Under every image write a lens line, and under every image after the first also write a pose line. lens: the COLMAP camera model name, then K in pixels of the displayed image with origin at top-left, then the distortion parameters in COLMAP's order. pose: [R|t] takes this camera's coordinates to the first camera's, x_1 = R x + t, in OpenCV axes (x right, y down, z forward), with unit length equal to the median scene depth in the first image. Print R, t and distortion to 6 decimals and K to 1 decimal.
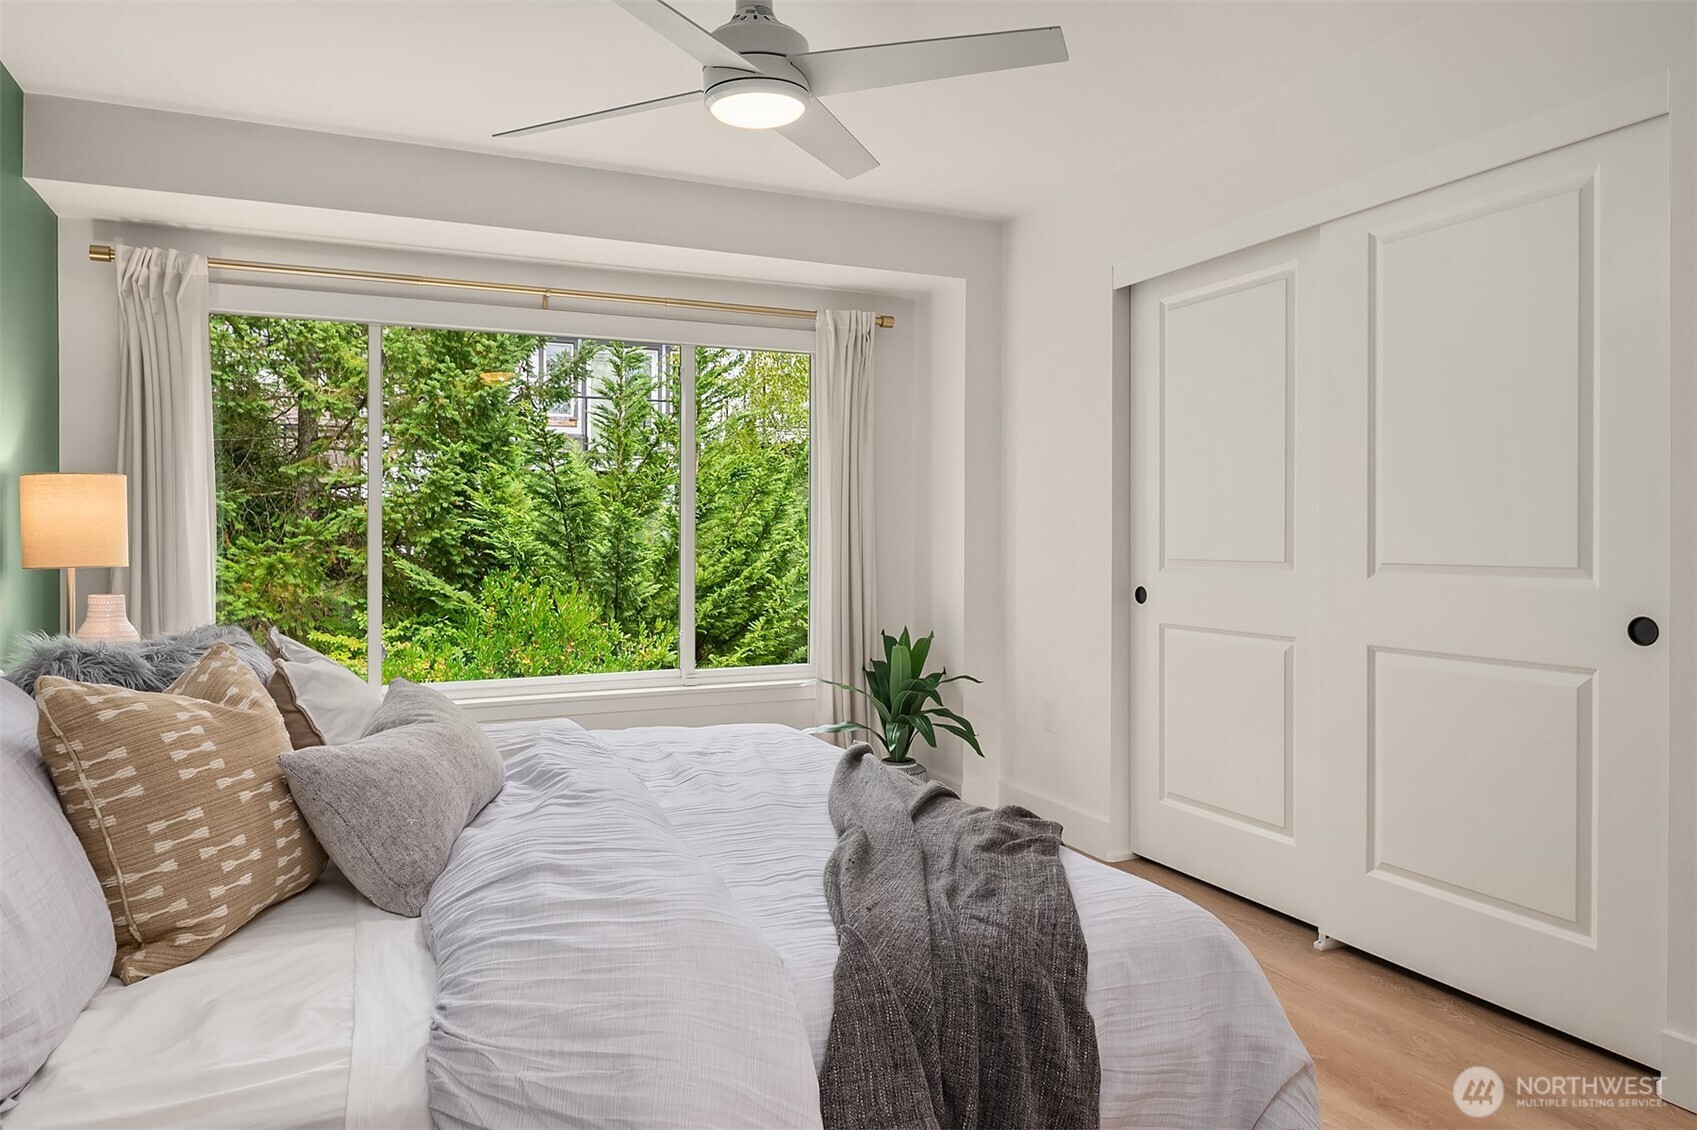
lens RADIAL K [[1121.9, 0, 848.7], [0, 1121.9, 557.6], [0, 0, 1]] dist [0.005392, -0.003576]
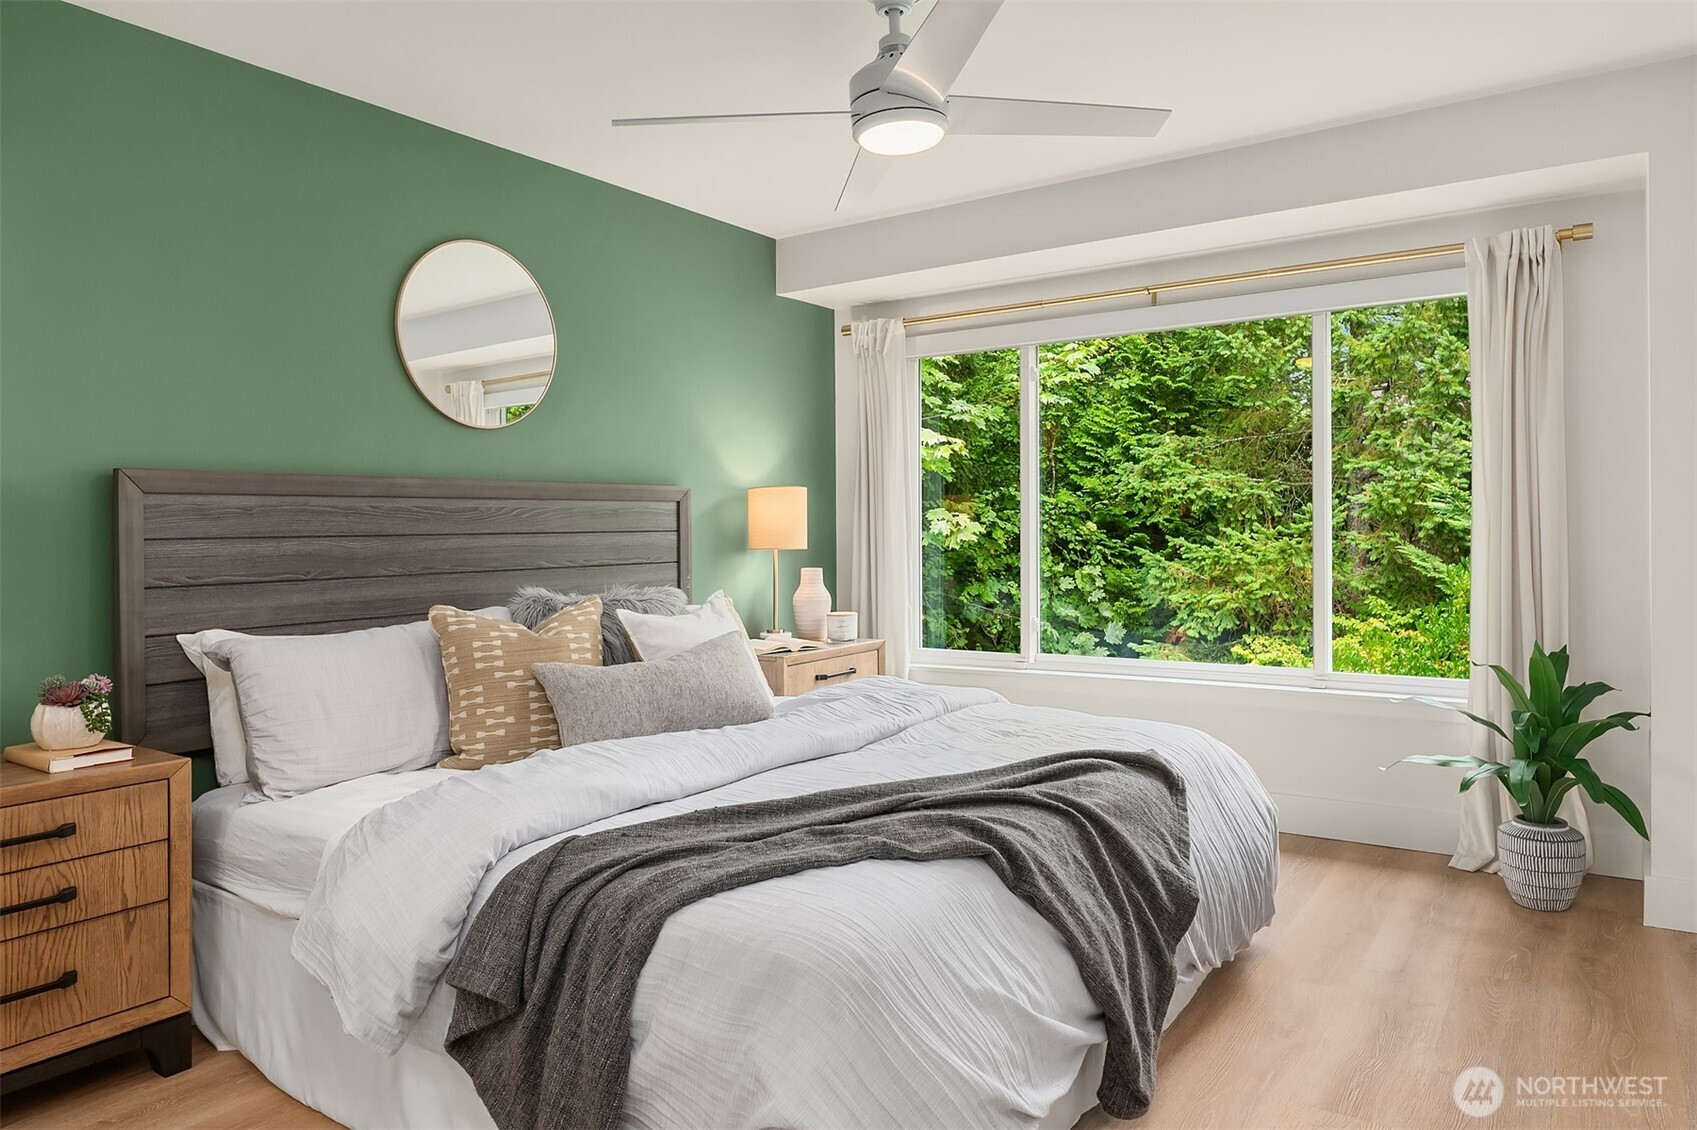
lens RADIAL K [[1121.9, 0, 850.3], [0, 1121.9, 523.8], [0, 0, 1]] dist [0.005392, -0.003576]
pose [[0.504739, -0.007622, -0.863239, 0.666851], [-0.005506, 0.999912, -0.012048, -0.007727], [0.863255, 0.010834, 0.504652, 0.325909]]
